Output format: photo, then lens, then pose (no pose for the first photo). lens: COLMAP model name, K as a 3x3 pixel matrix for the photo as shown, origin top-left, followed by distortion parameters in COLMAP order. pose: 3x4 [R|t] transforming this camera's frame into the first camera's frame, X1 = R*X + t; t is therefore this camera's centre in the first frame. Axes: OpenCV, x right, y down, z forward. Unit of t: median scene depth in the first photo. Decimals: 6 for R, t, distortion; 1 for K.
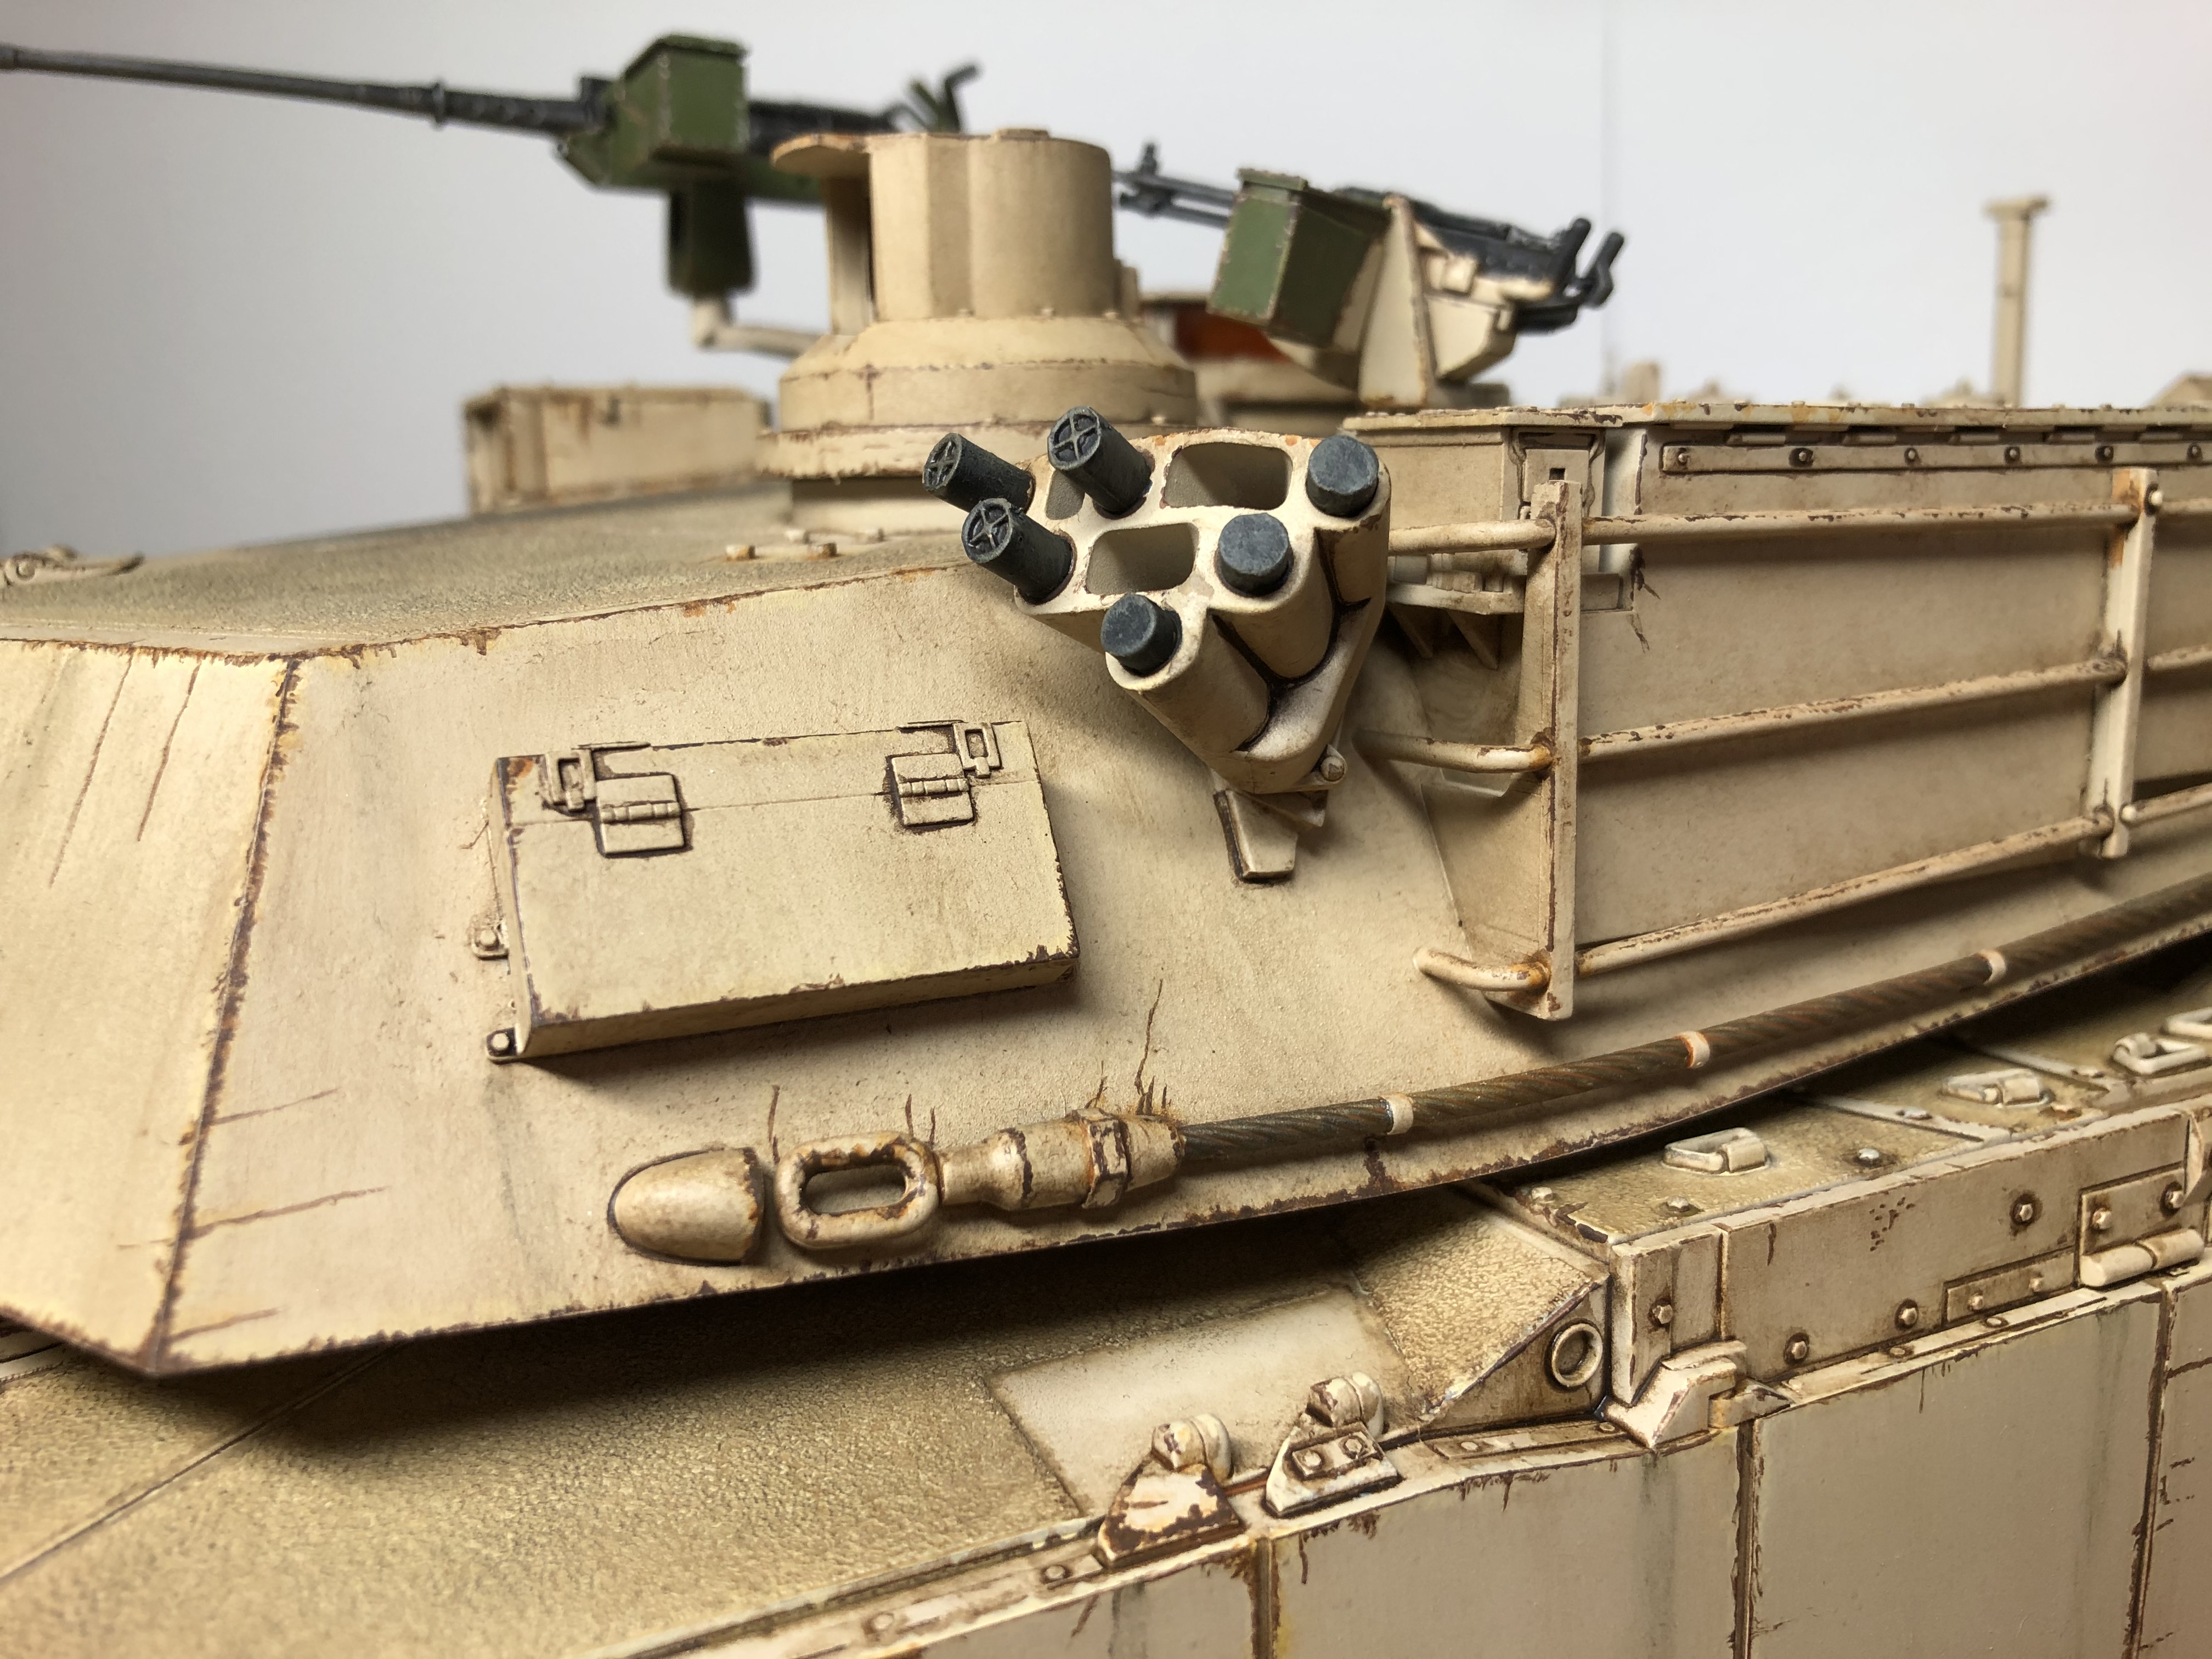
lens RADIAL K [[1972.3, 0, 1108.3], [0, 1972.3, 743.7], [0, 0, 1]] dist [-0.036449, 0.001059]
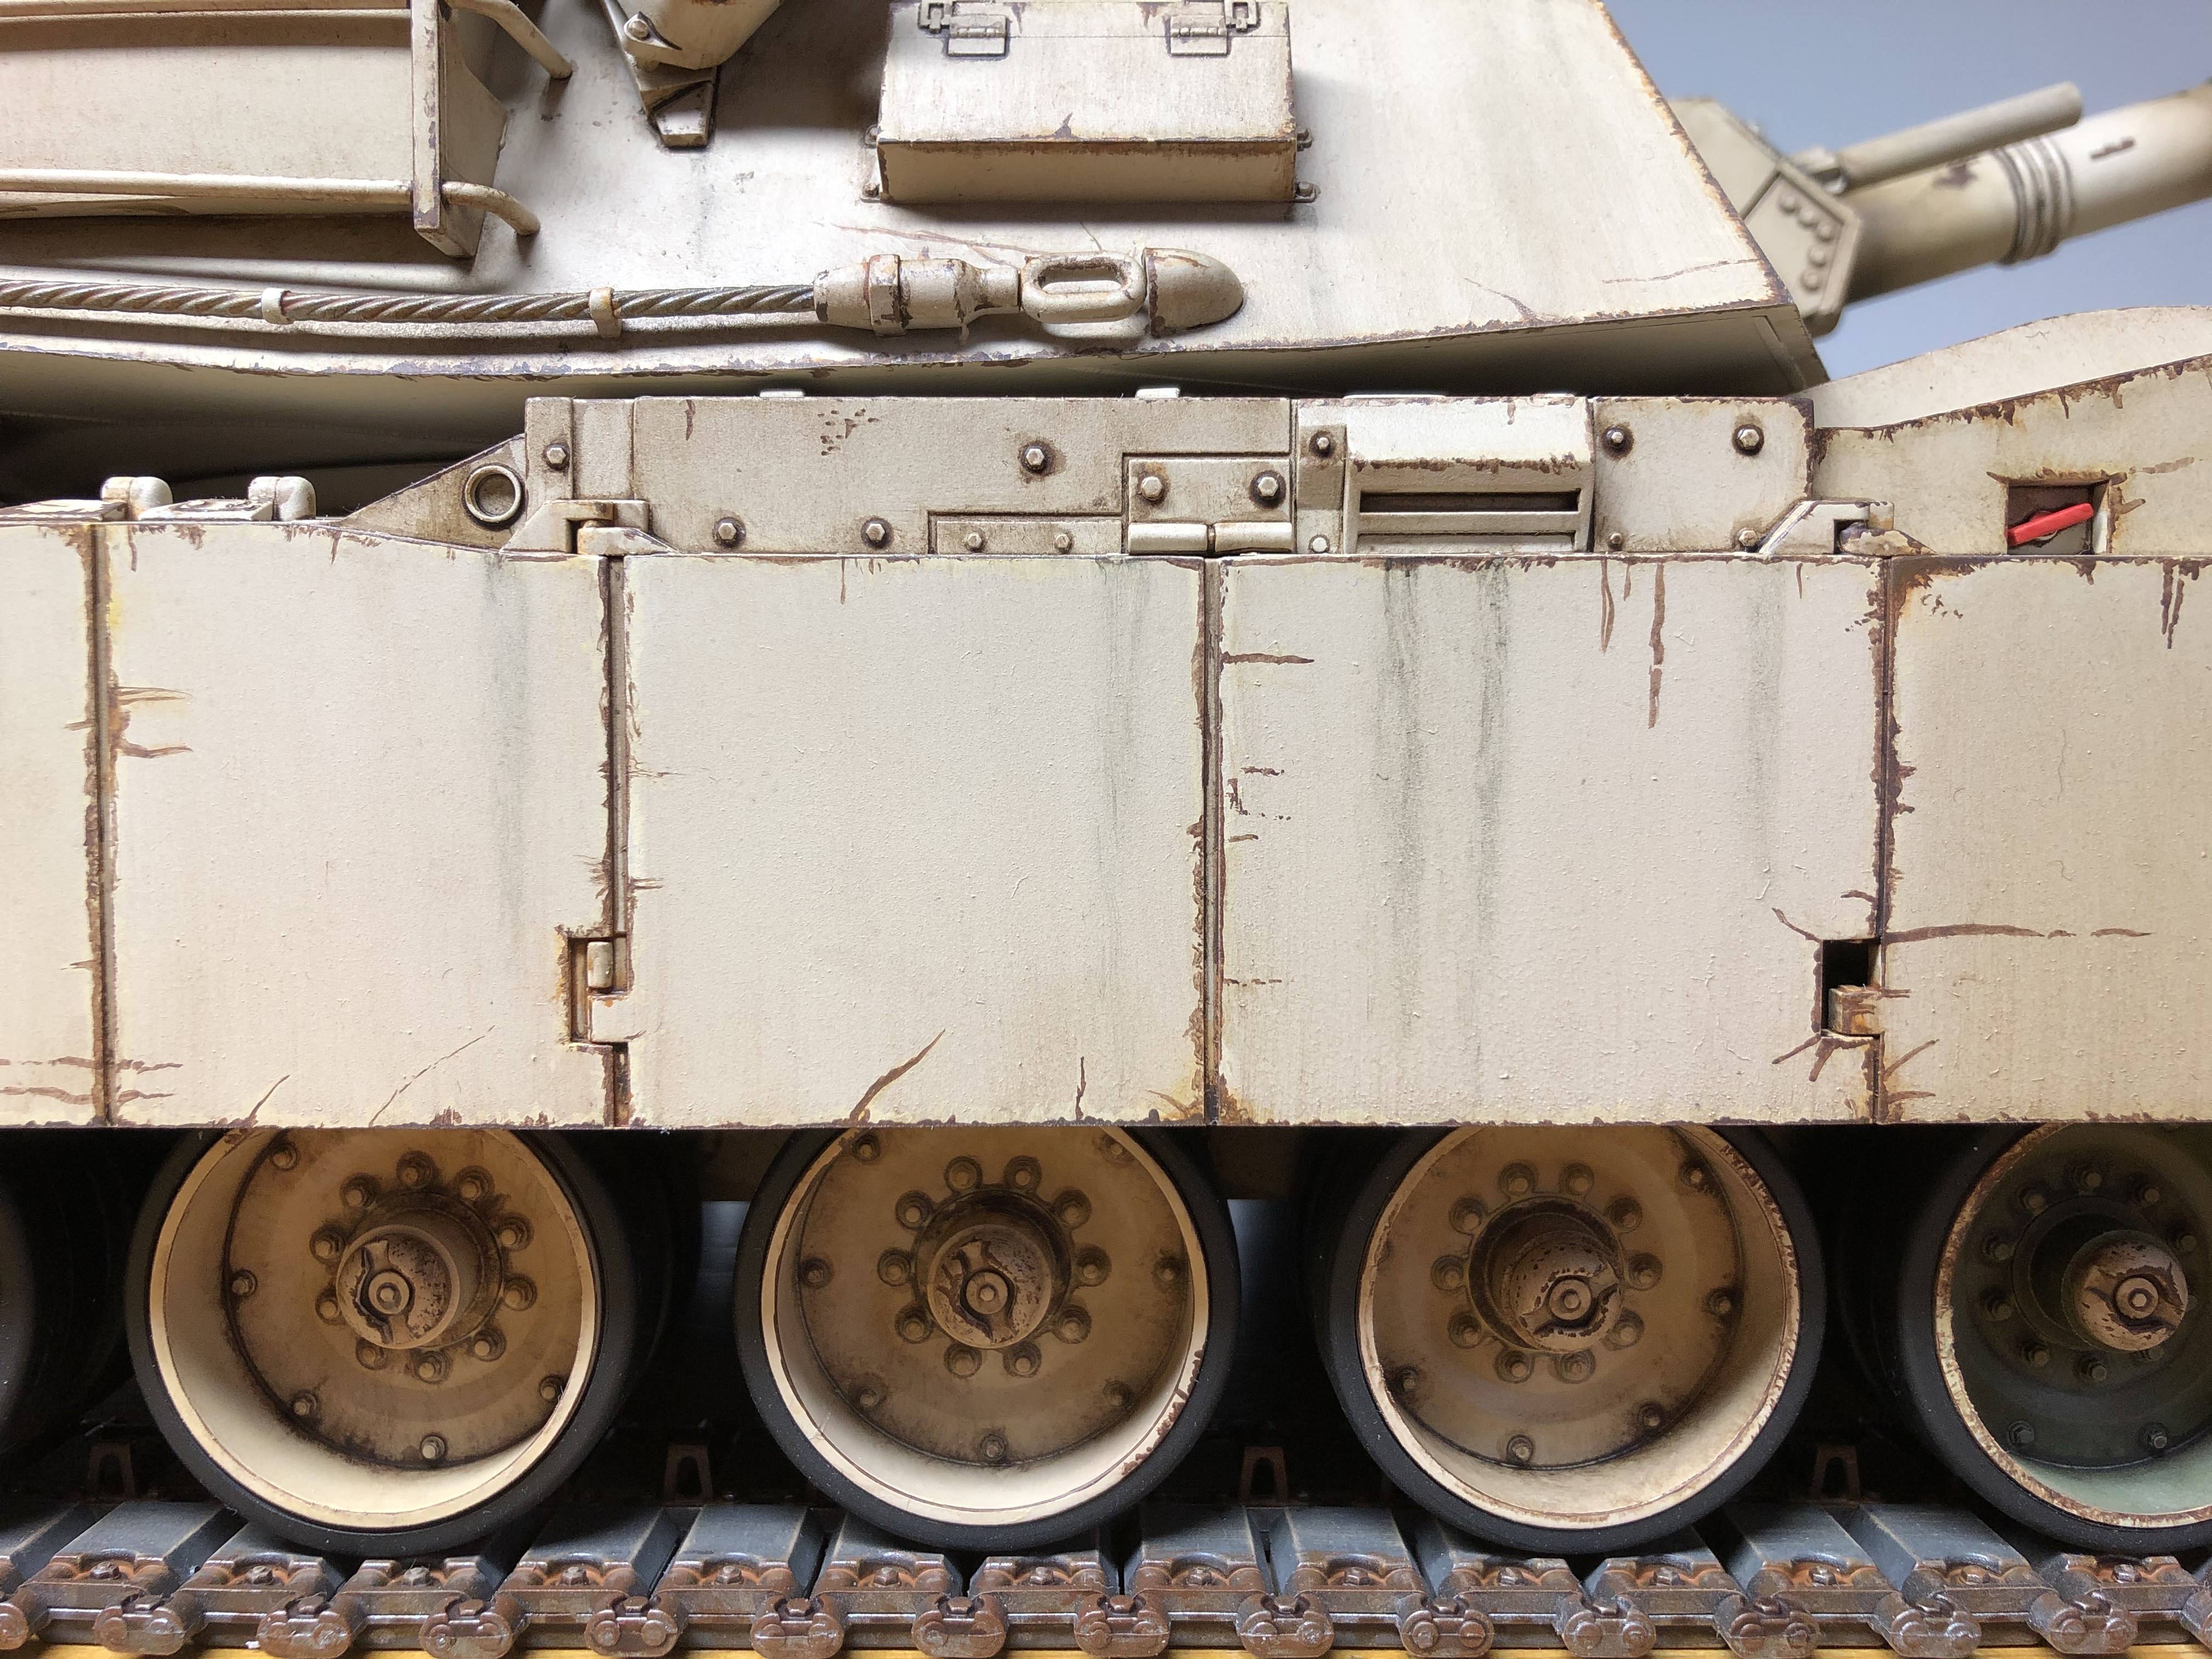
lens RADIAL K [[1946.0, 0, 1144.7], [0, 1946.0, 824.4], [0, 0, 1]] dist [-0.041182, -0.006480]
pose [[0.903303, 0.029848, -0.427963, 1.052967], [-0.077509, 0.992515, -0.094377, 0.570647], [0.421943, 0.118422, 0.898855, 0.168289]]
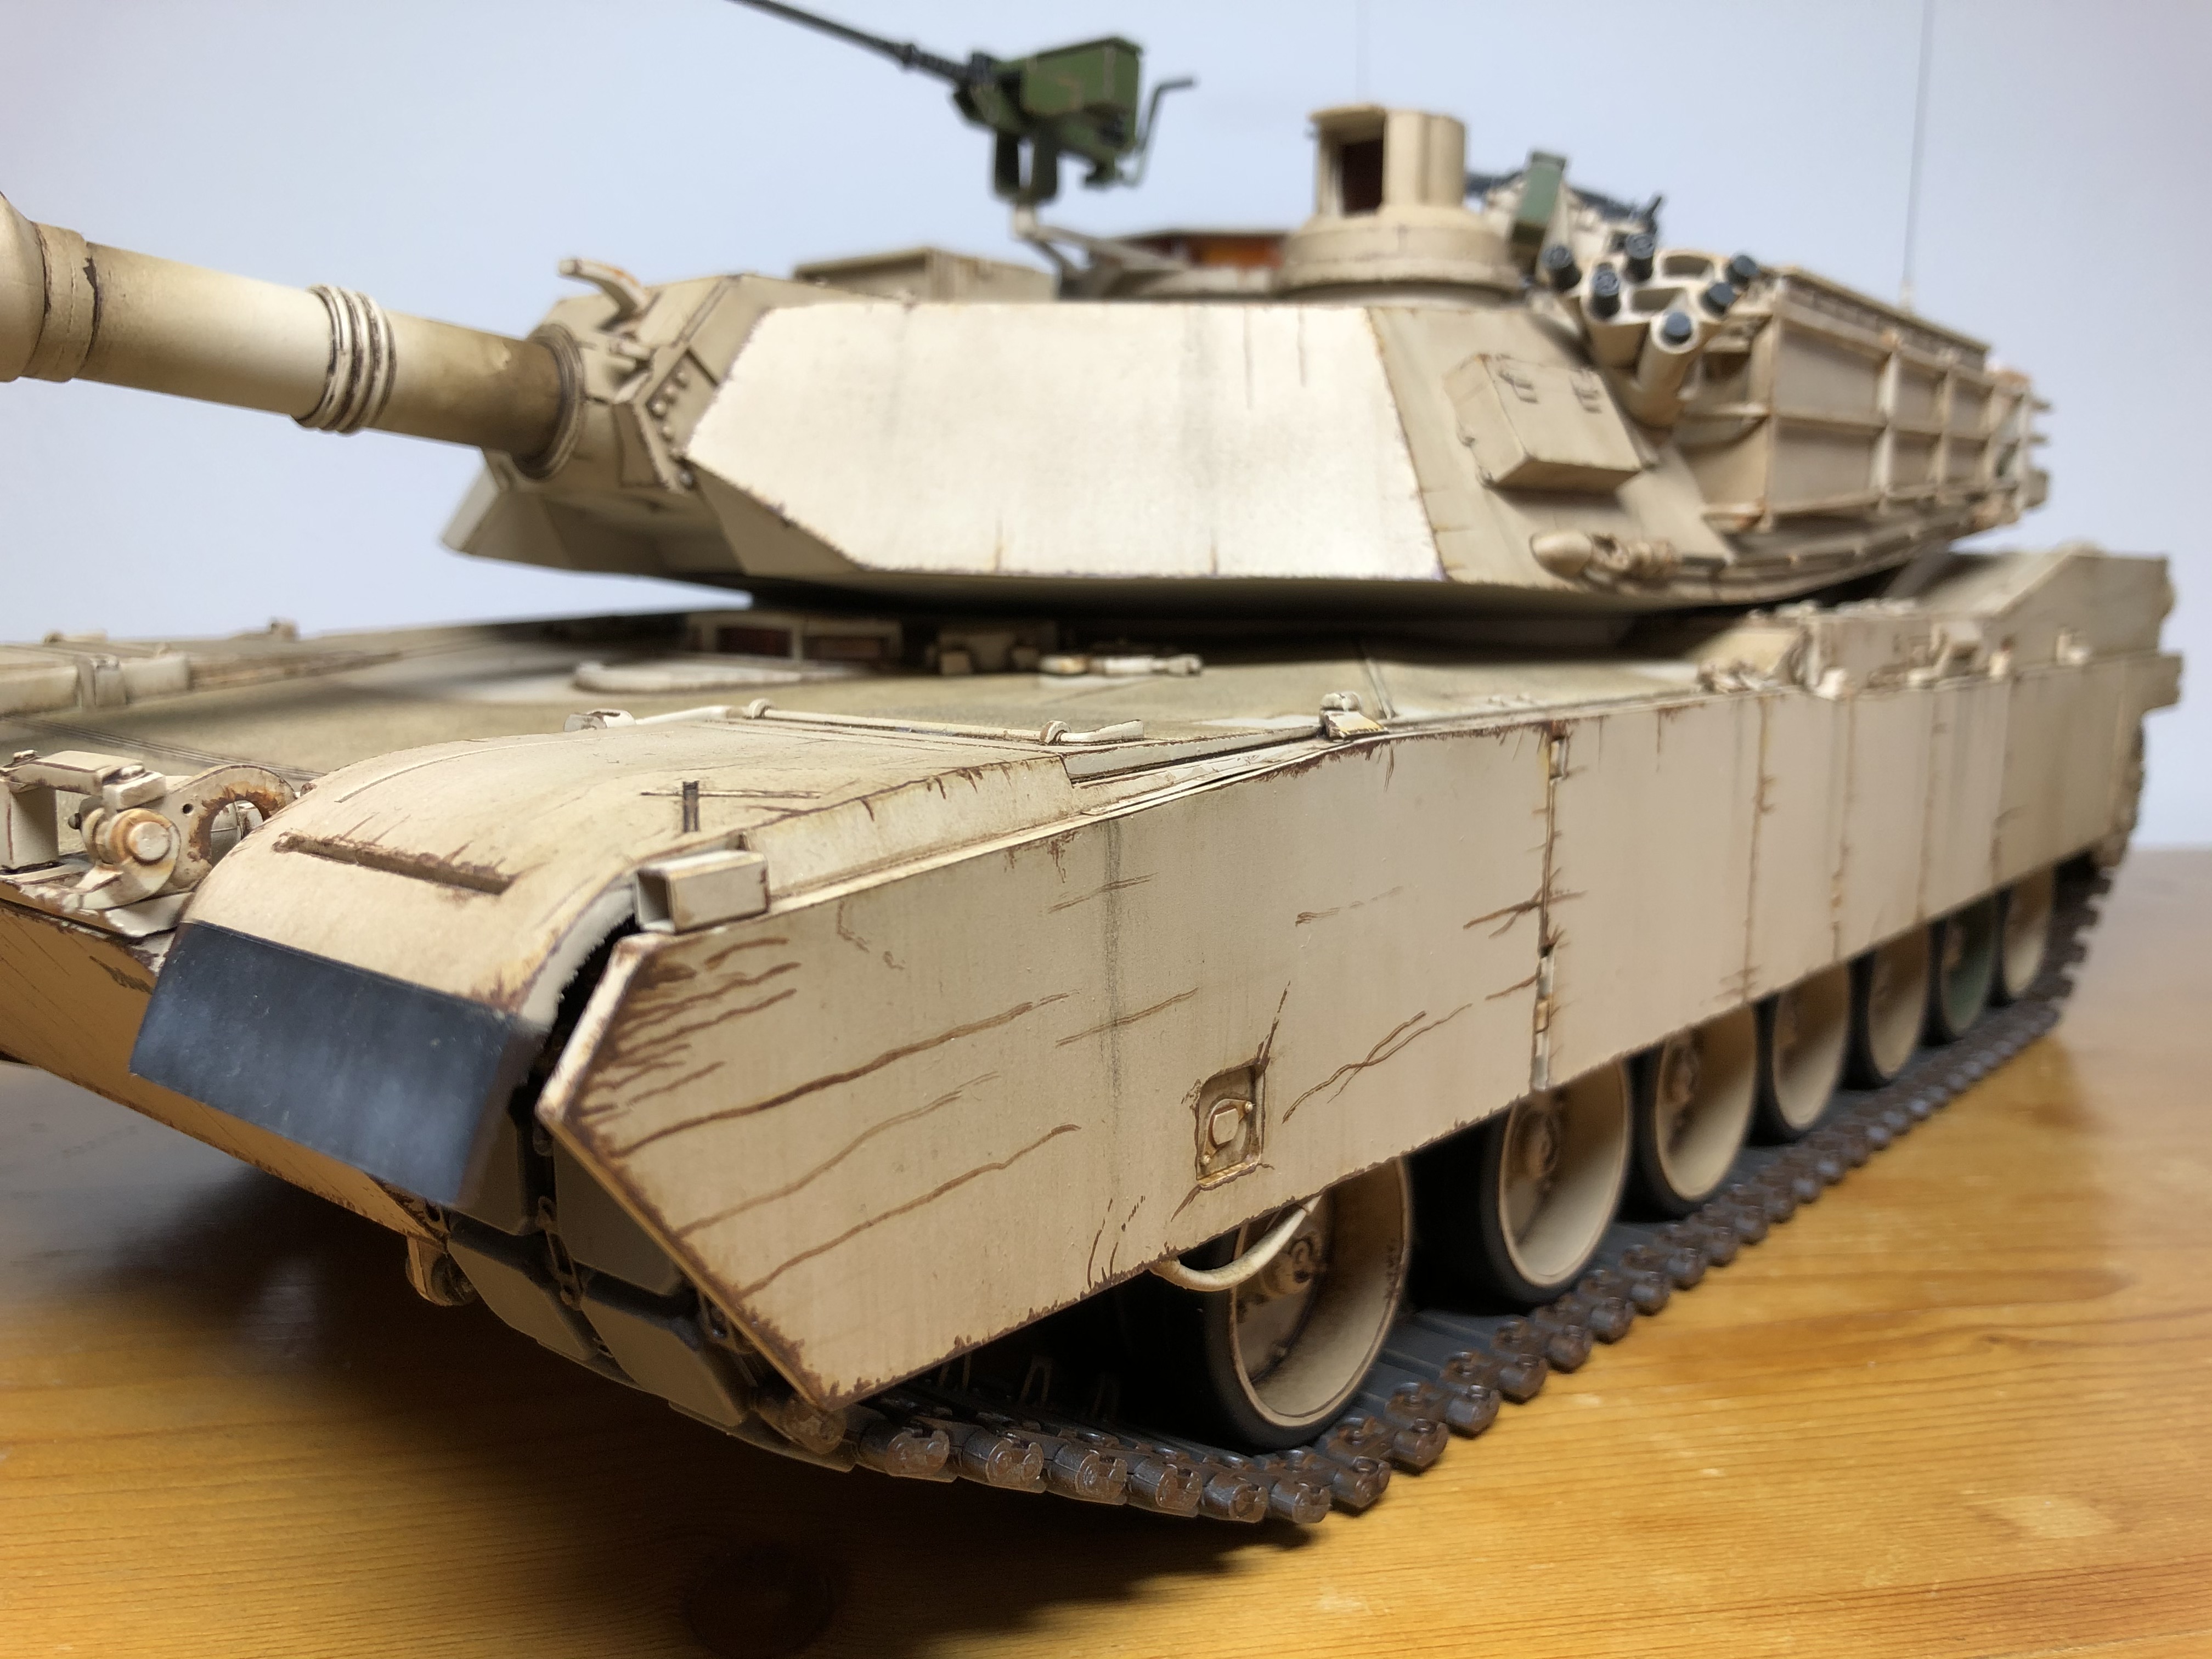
lens RADIAL K [[1946.0, 0, 1144.7], [0, 1946.0, 824.4], [0, 0, 1]] dist [-0.041182, -0.006480]
pose [[0.905711, -0.023998, 0.423216, -1.412359], [0.027909, 0.999606, -0.003046, 0.477756], [-0.422977, 0.014570, 0.906023, -0.731064]]
